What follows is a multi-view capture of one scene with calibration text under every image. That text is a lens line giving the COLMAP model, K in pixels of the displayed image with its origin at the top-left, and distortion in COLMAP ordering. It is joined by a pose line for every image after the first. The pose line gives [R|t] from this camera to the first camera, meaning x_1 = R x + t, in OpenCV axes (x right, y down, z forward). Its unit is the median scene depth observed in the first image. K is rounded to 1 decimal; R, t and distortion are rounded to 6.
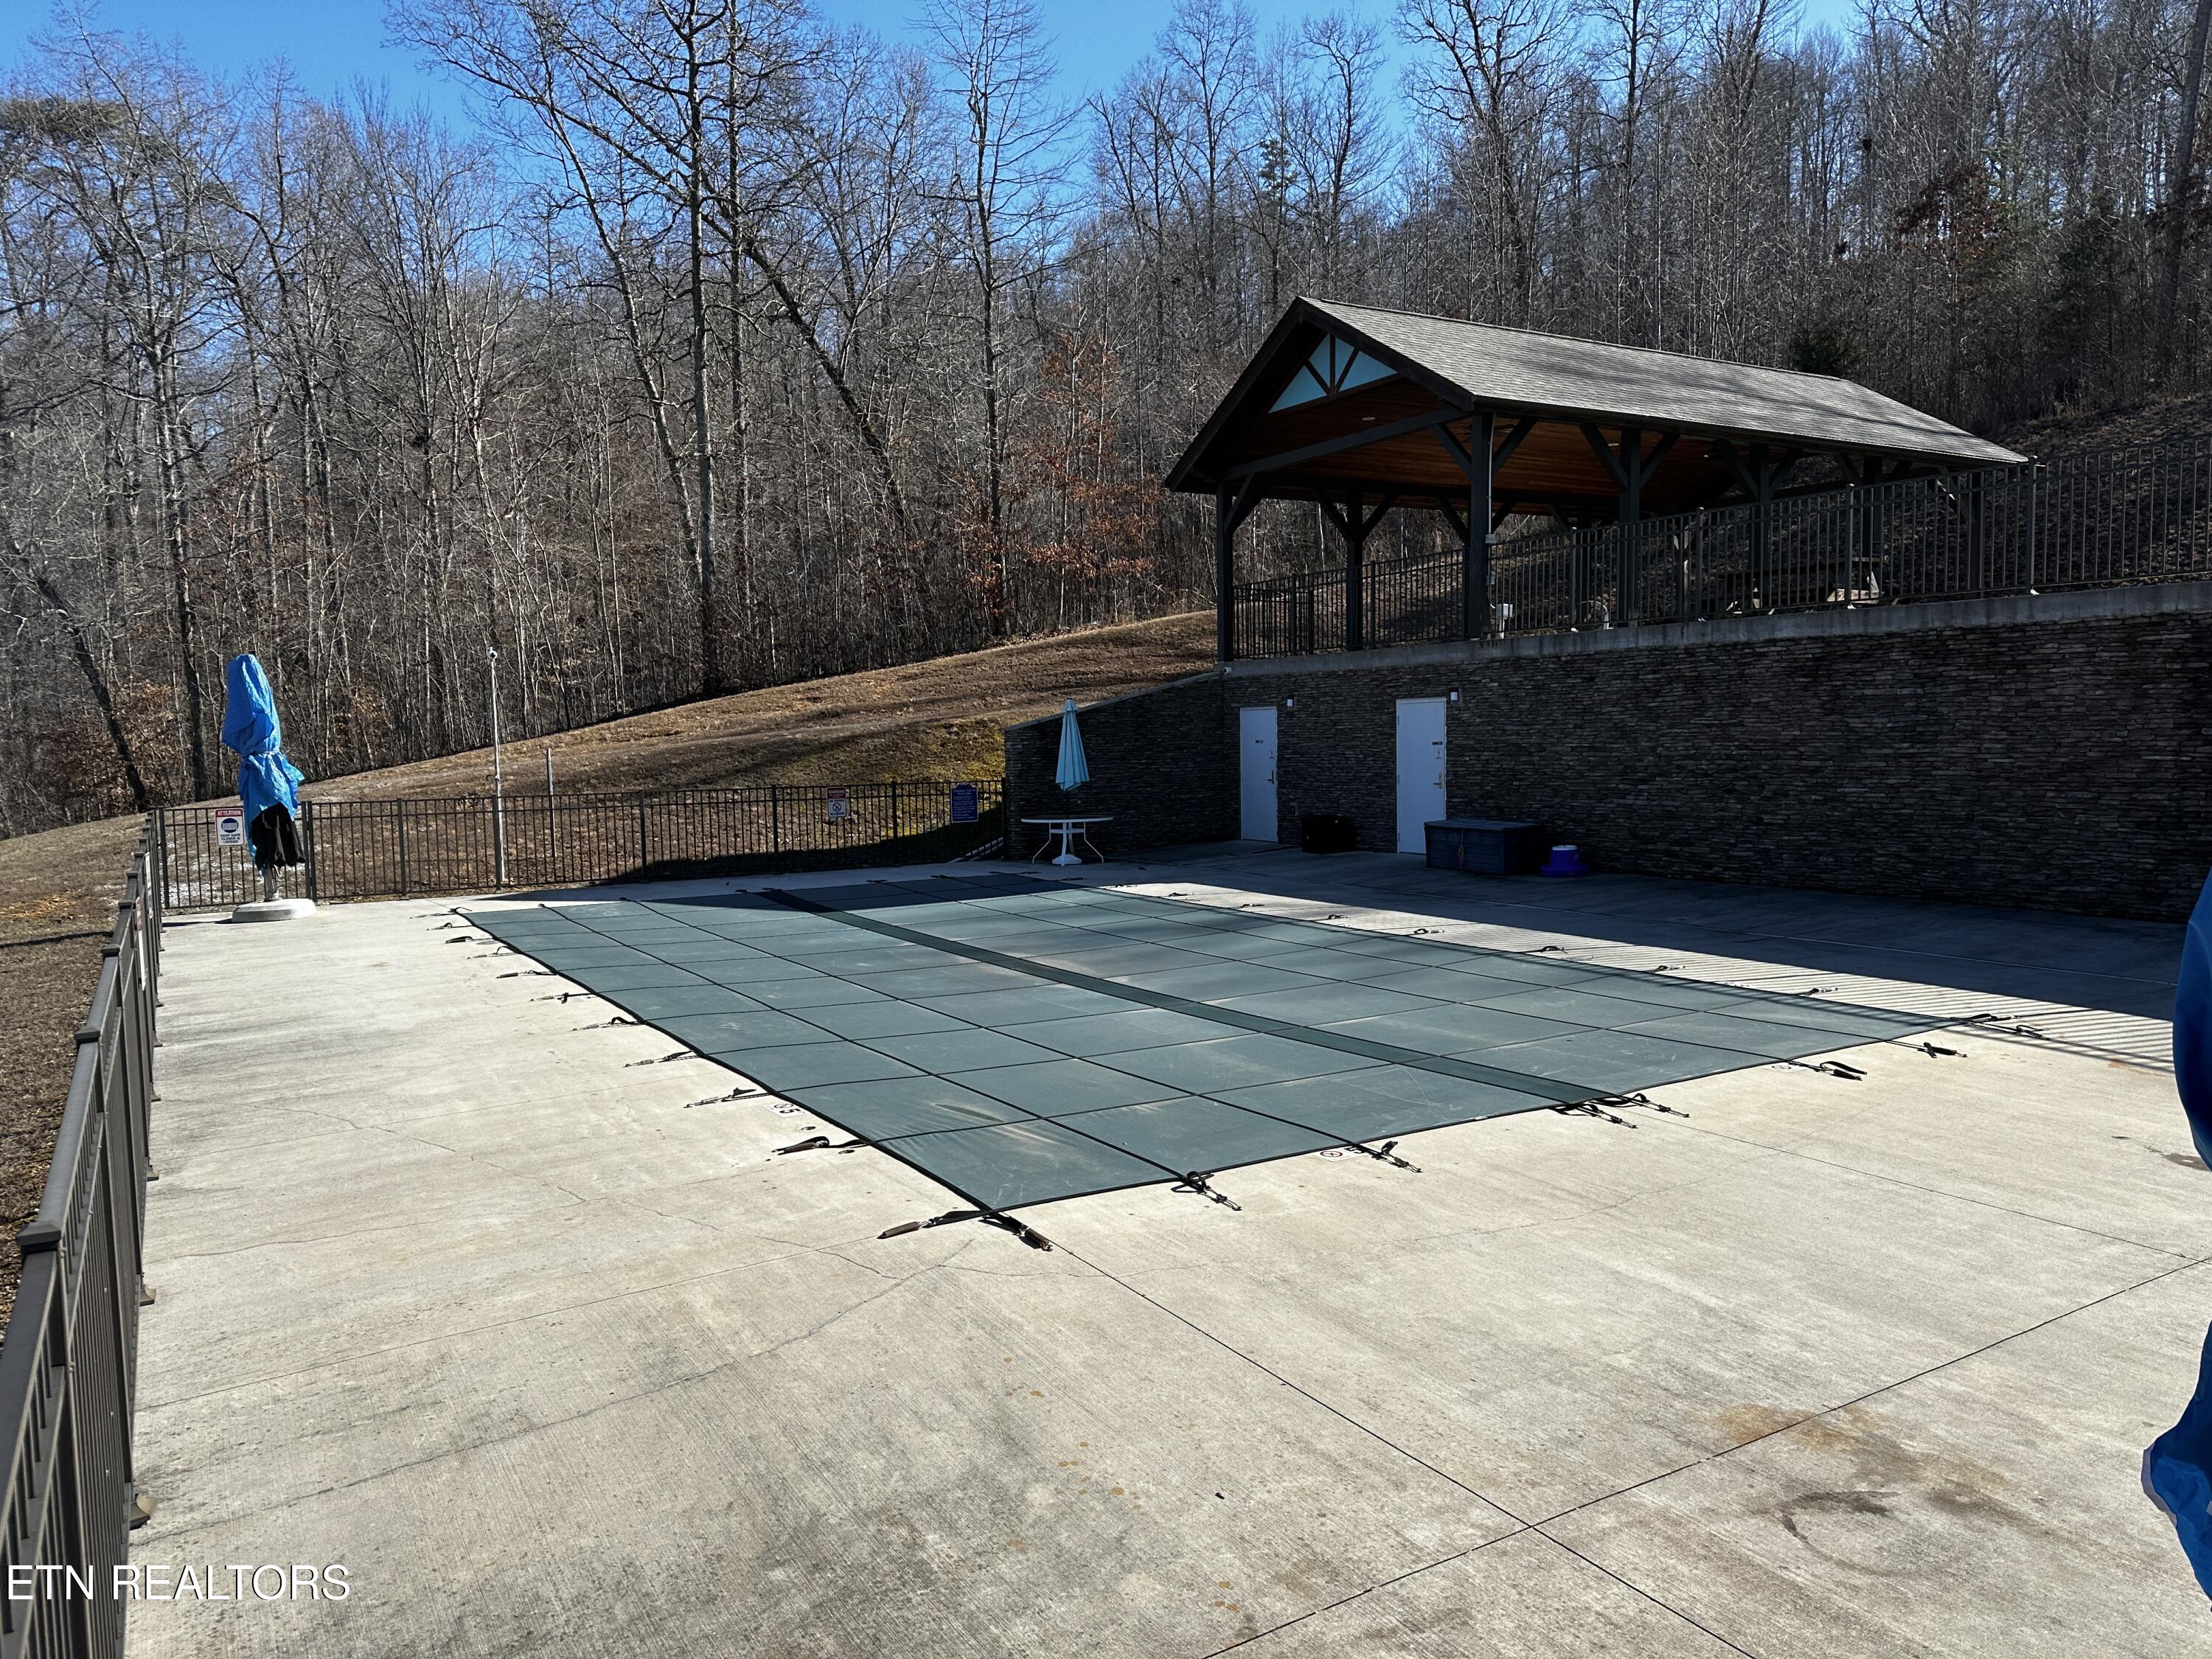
lens RADIAL K [[1618.4, 0, 1141.4], [0, 1618.4, 798.4], [0, 0, 1]] dist [0.000365, -0.001570]
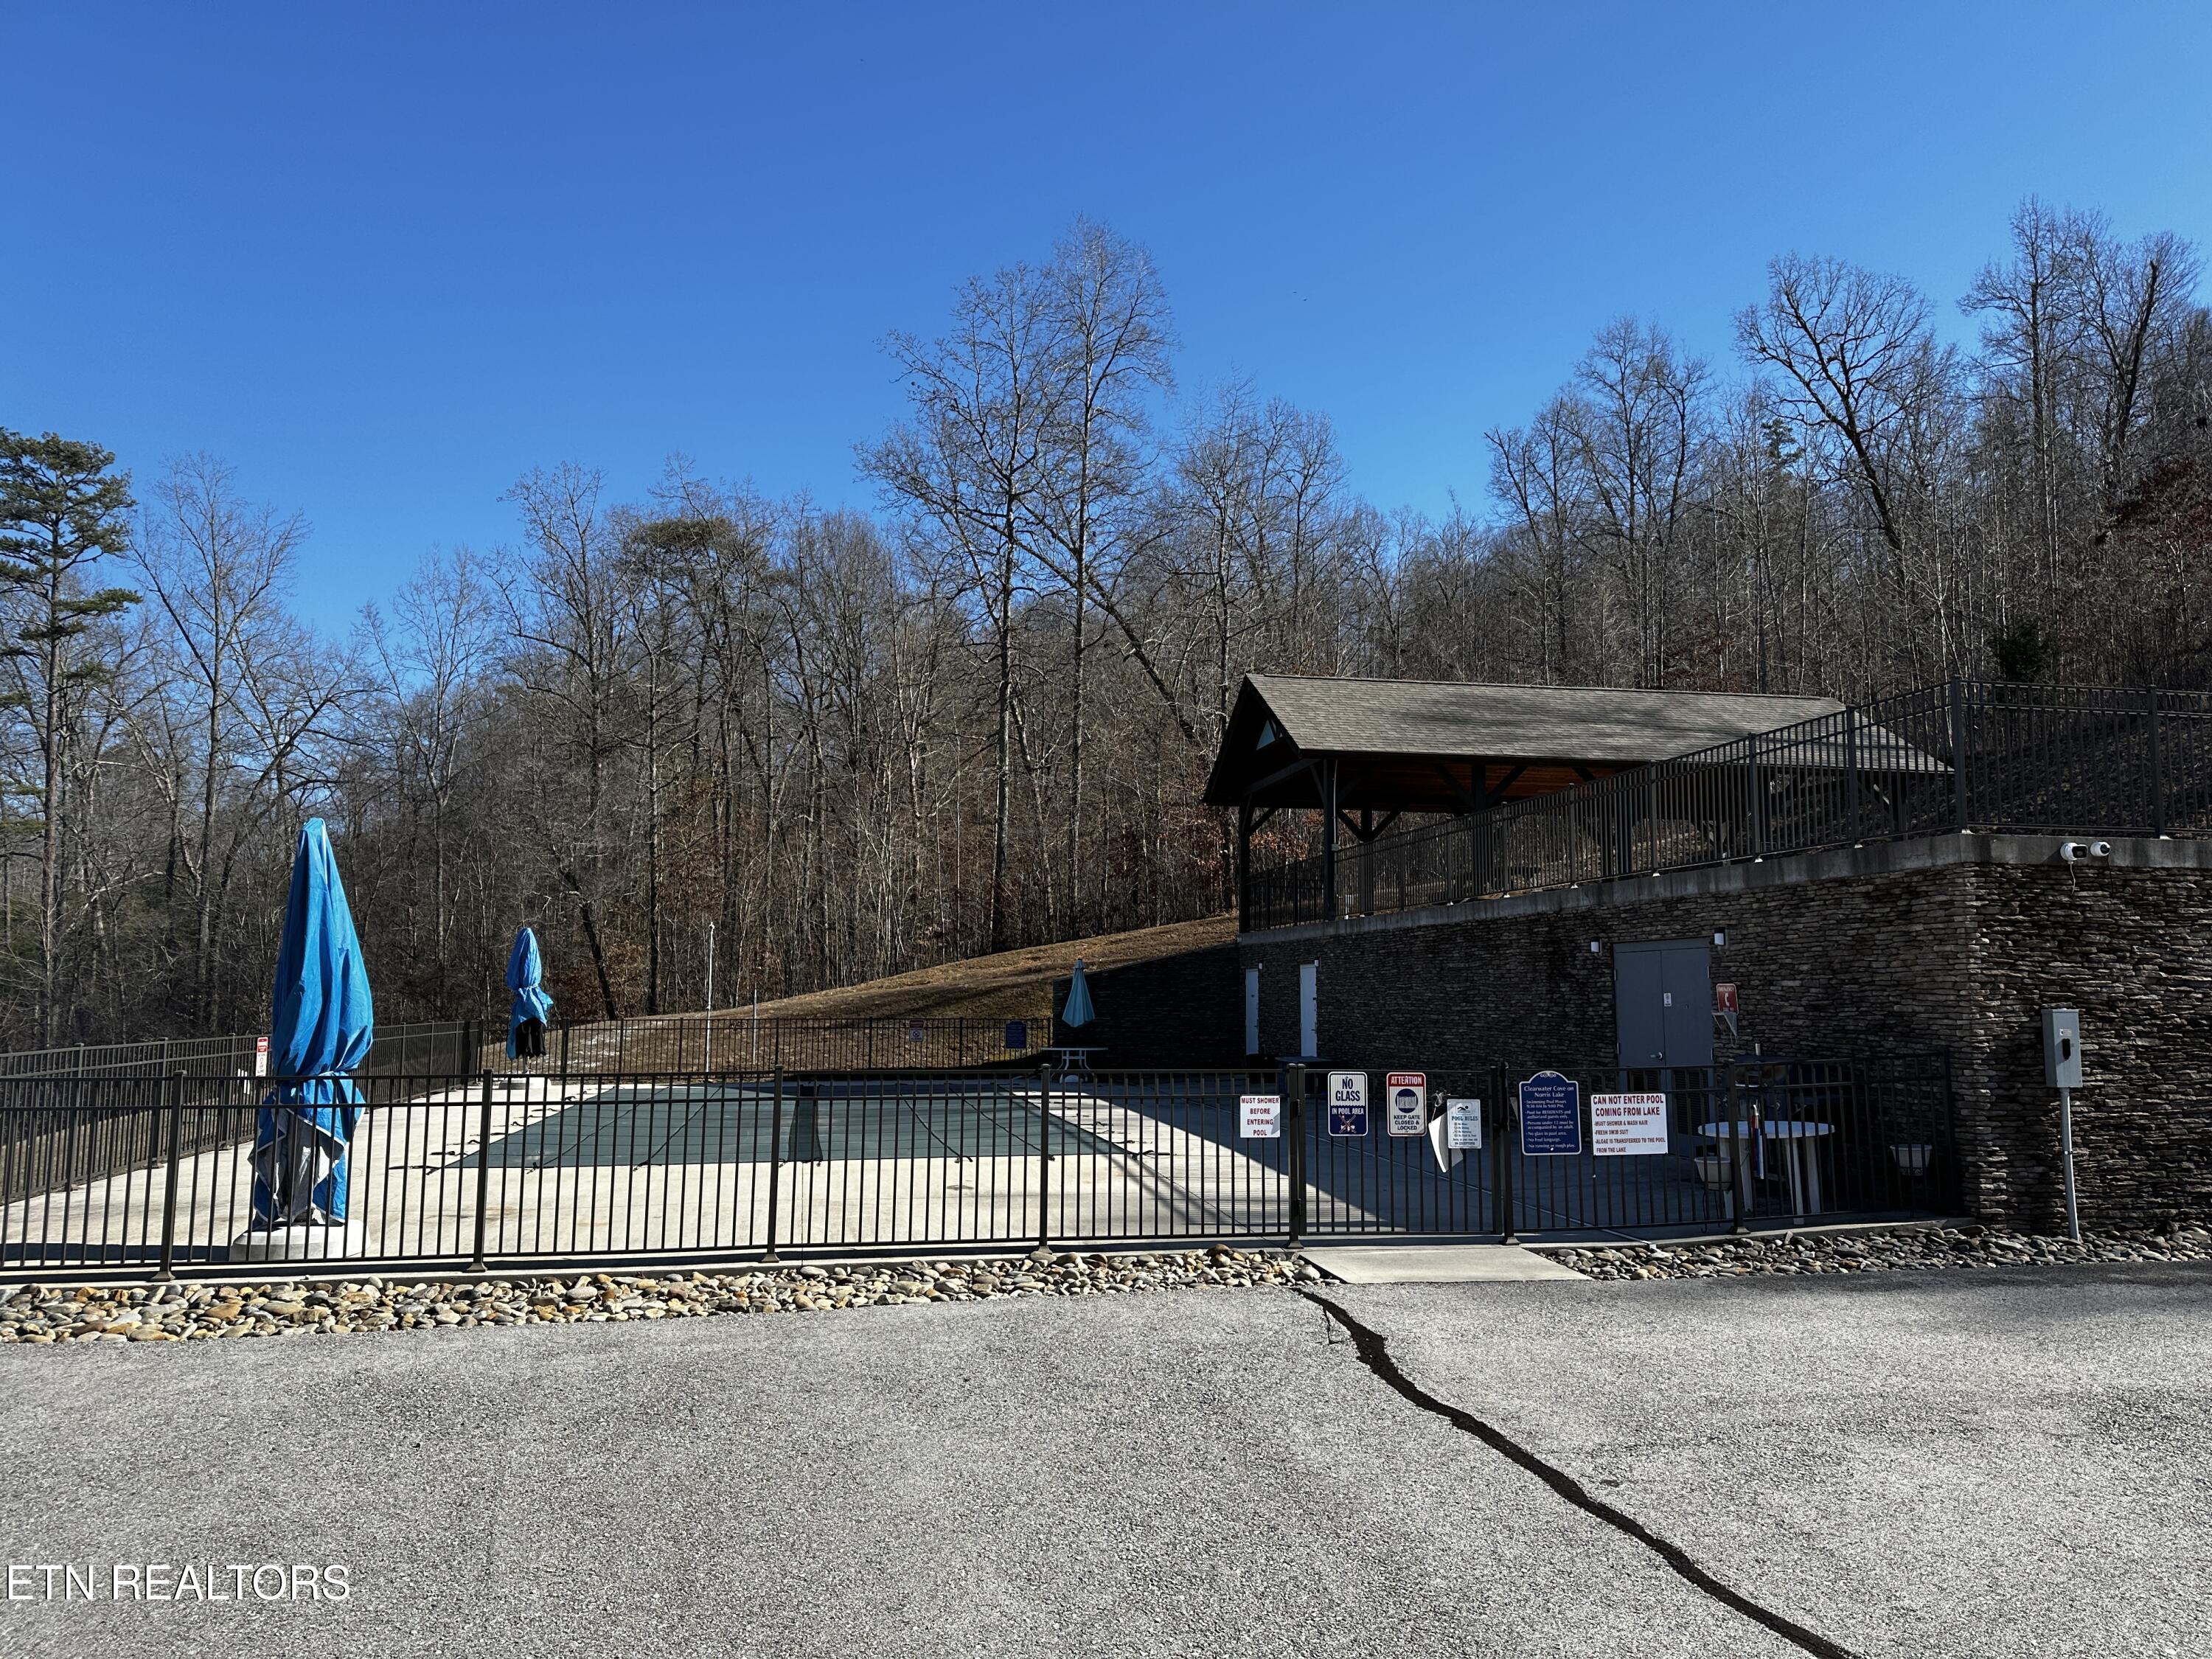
lens RADIAL K [[1618.4, 0, 1141.4], [0, 1618.4, 798.4], [0, 0, 1]] dist [0.000365, -0.001570]
pose [[0.937572, -0.020576, -0.347183, 0.315422], [-0.037416, 0.986488, -0.159506, 0.013311], [0.345774, 0.162539, 0.924133, -0.191452]]
